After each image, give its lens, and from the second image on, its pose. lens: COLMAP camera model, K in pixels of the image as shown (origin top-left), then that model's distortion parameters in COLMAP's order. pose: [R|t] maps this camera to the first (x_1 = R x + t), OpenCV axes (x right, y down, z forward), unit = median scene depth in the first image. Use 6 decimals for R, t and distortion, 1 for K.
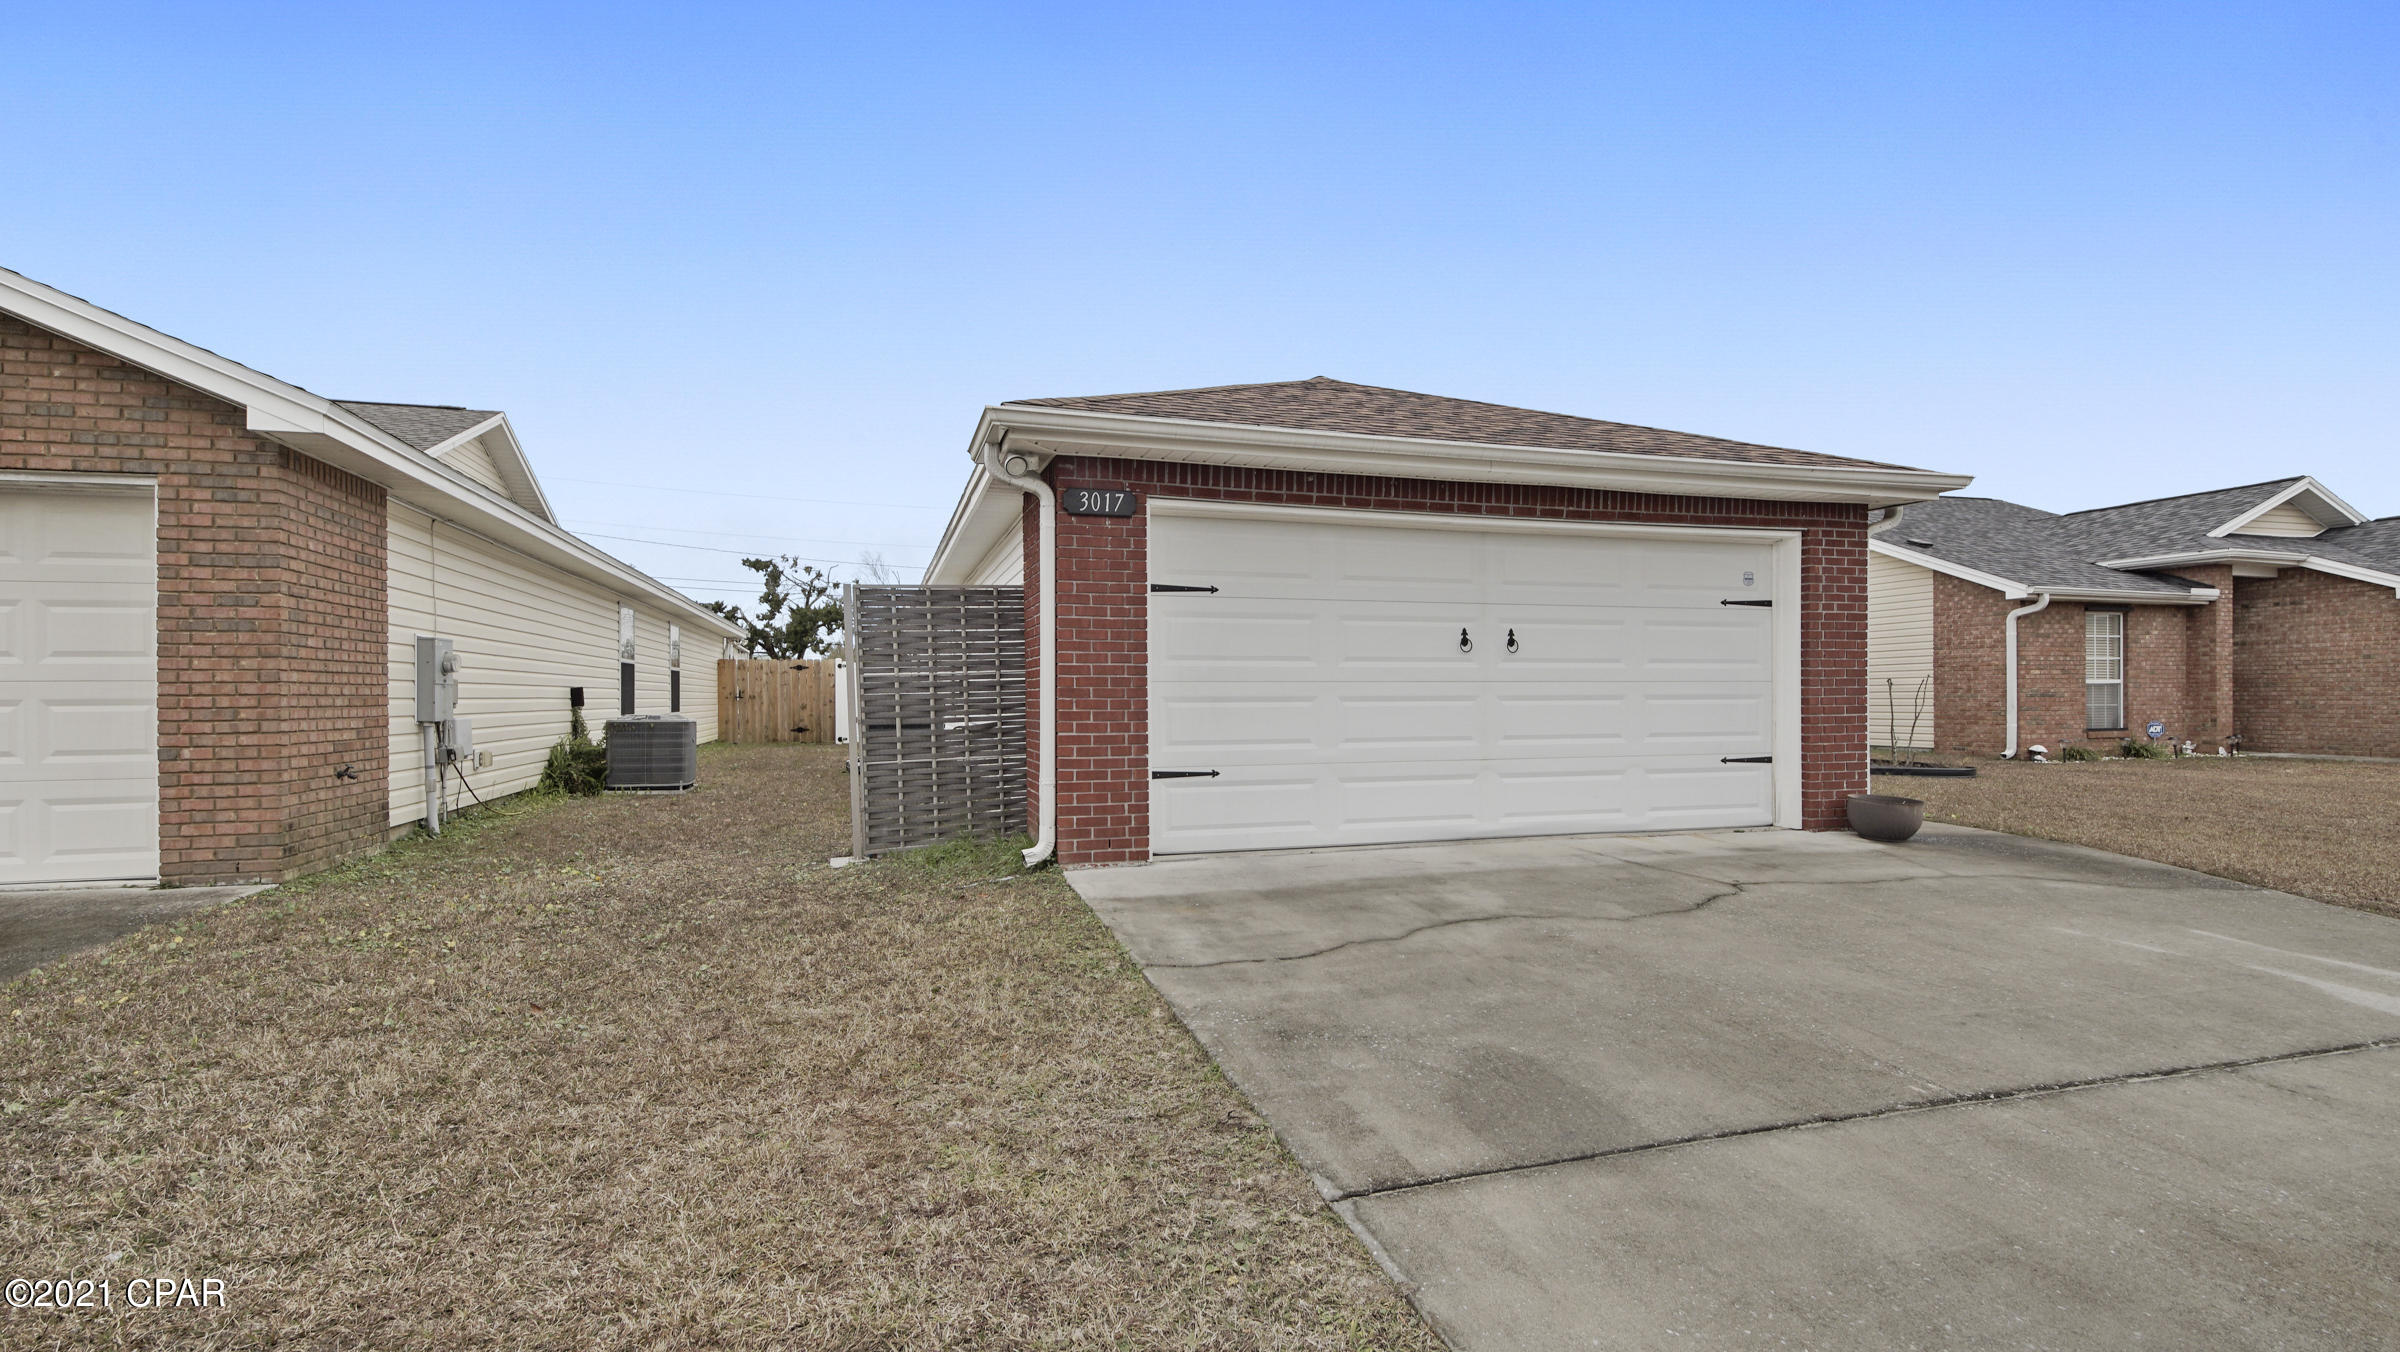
lens RADIAL K [[1066.4, 0, 1196.1], [0, 1066.4, 667.2], [0, 0, 1]] dist [0.038714, -0.023293]
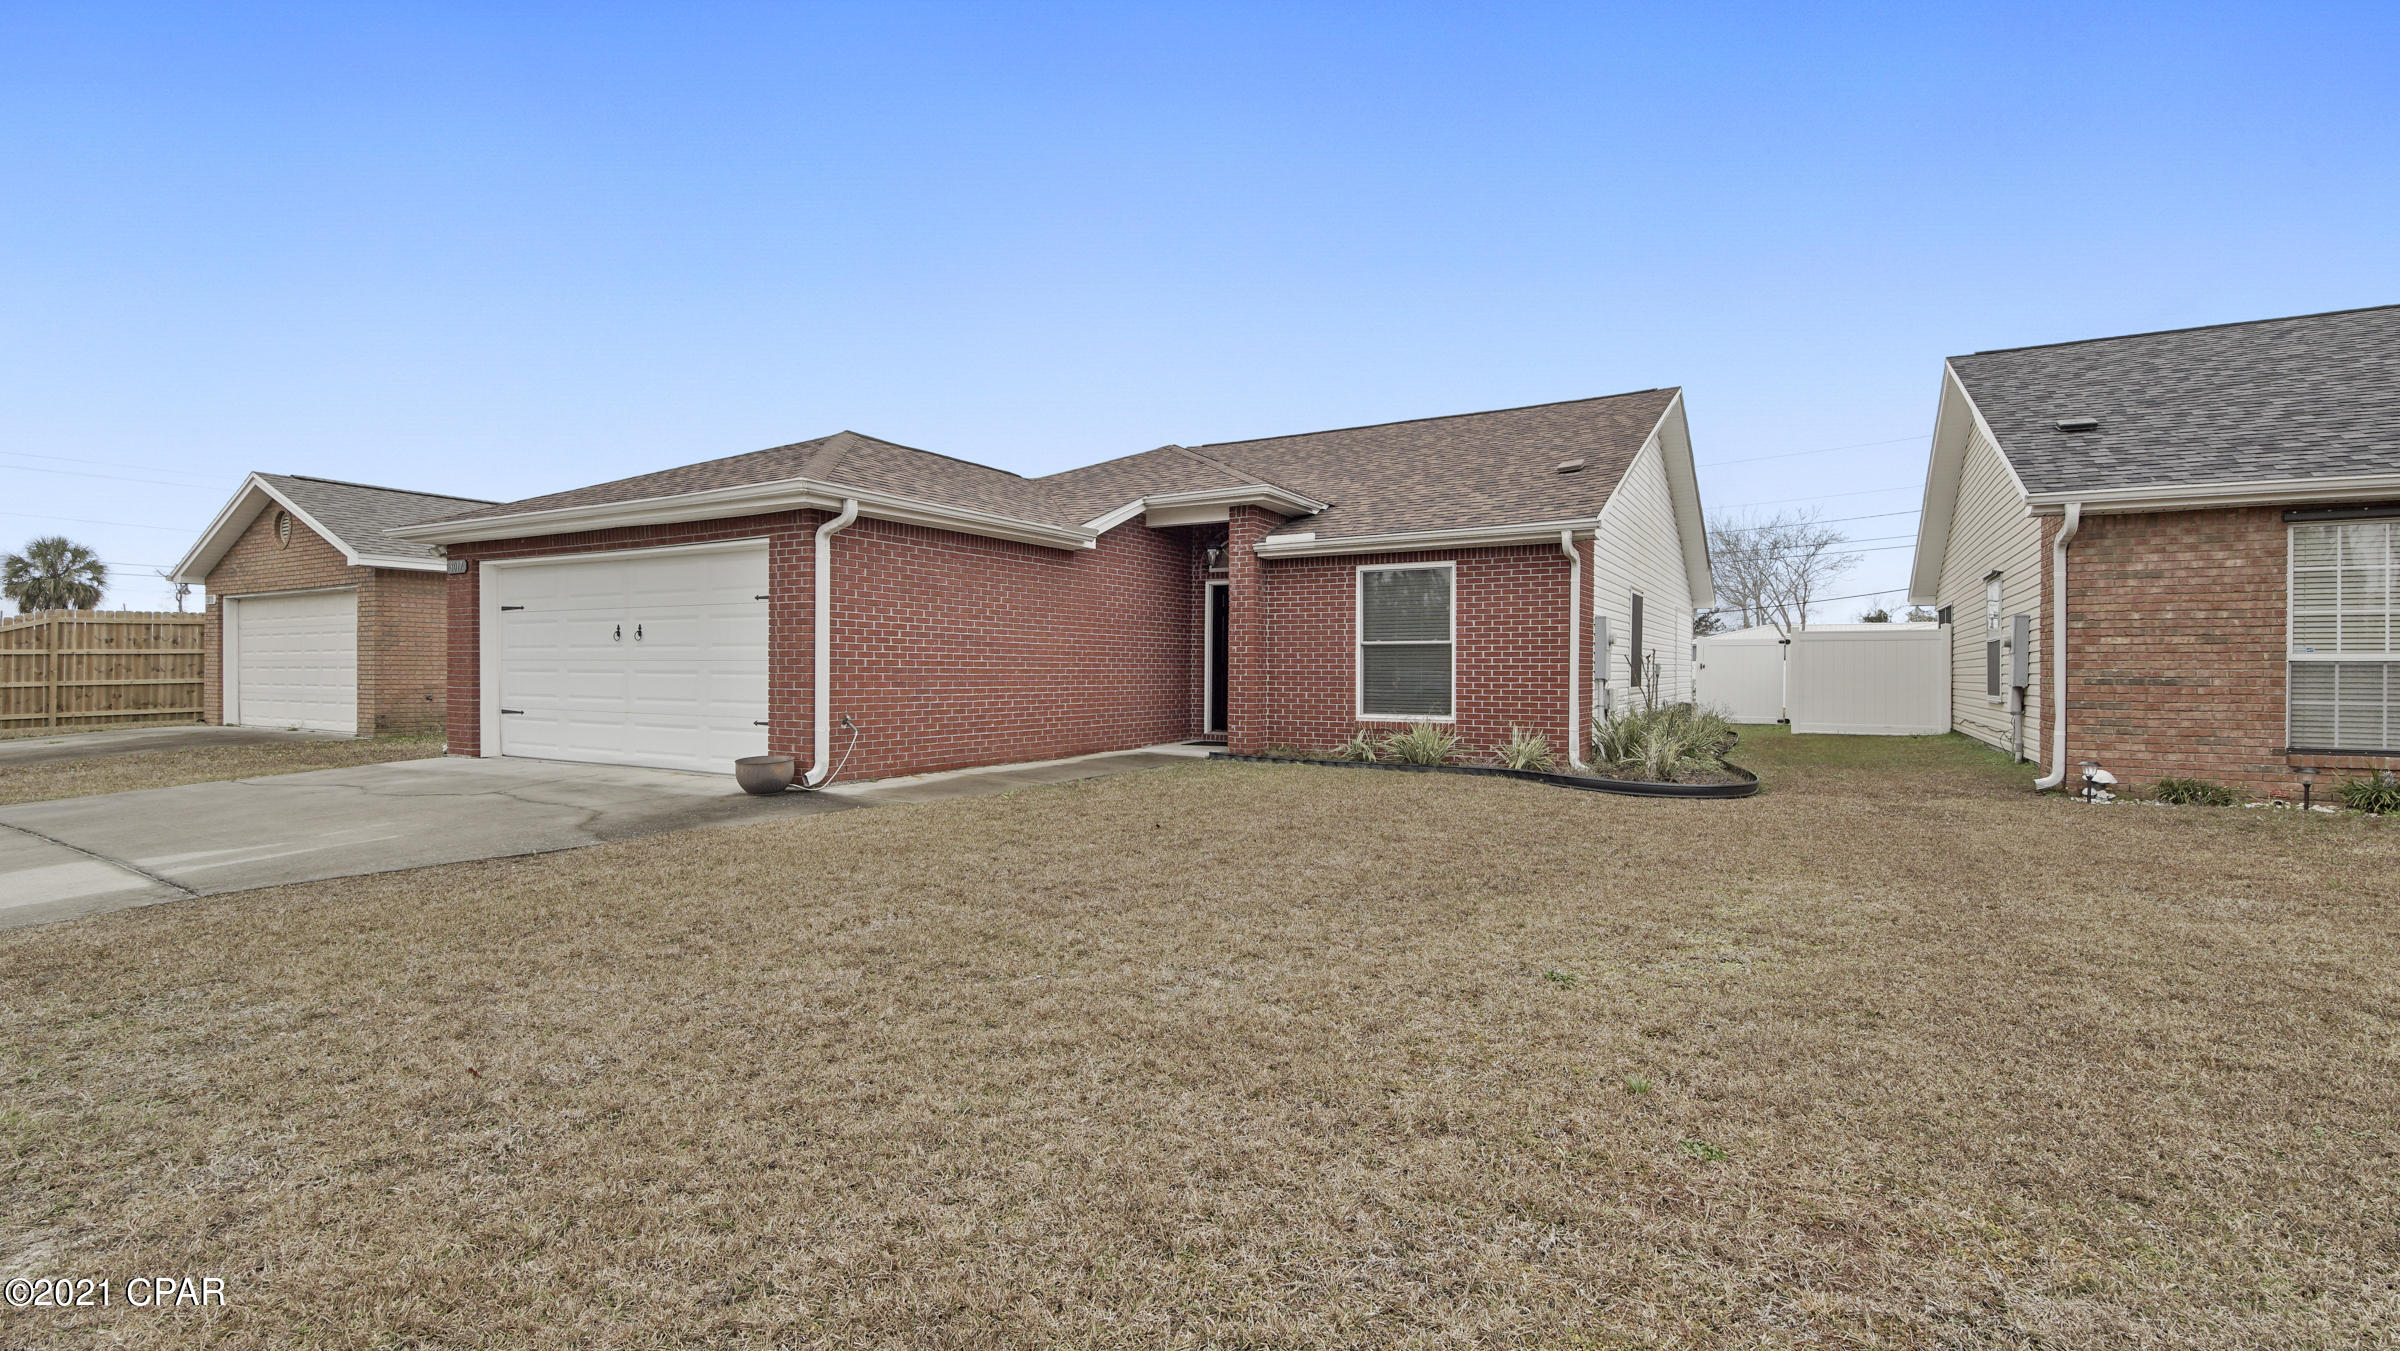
lens RADIAL K [[1066.4, 0, 1196.1], [0, 1066.4, 666.7], [0, 0, 1]] dist [0.038714, -0.023293]
pose [[0.670264, 0.005911, -0.742099, 2.063076], [0.012075, 0.999749, 0.018870, 0.003833], [0.742024, -0.021608, 0.670025, 0.625401]]
